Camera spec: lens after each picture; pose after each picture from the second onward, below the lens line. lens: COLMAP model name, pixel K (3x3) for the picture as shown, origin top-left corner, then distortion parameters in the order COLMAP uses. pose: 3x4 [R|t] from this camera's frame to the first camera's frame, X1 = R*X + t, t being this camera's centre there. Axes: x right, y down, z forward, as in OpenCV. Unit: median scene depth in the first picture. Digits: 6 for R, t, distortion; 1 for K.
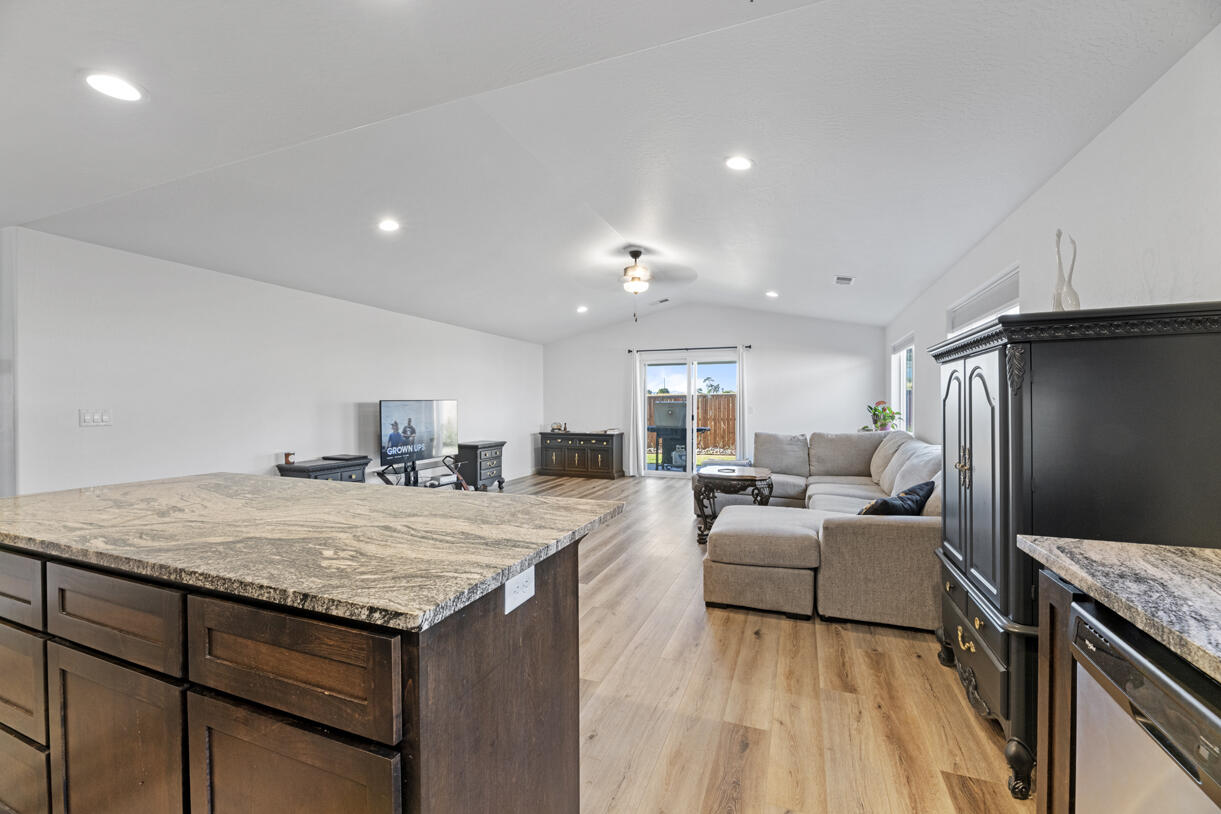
lens RADIAL K [[485.8, 0, 610.6], [0, 485.8, 408.9], [0, 0, 1]] dist [-0.001796, -0.000098]
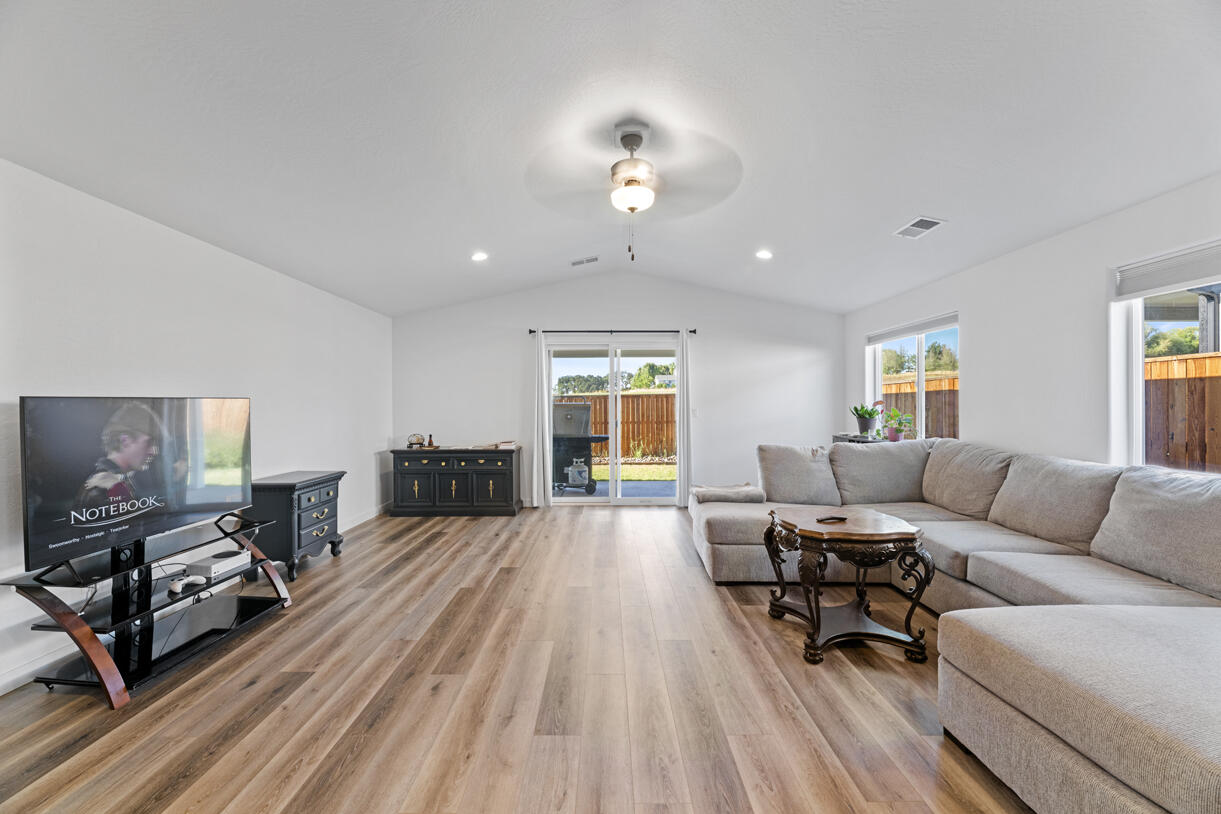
lens RADIAL K [[485.8, 0, 603.5], [0, 485.8, 410.6], [0, 0, 1]] dist [-0.001796, -0.000098]
pose [[0.935232, -0.006965, 0.353968, -0.133201], [0.007642, 0.999971, -0.000513, -0.002497], [-0.353954, 0.003185, 0.935257, 0.353790]]
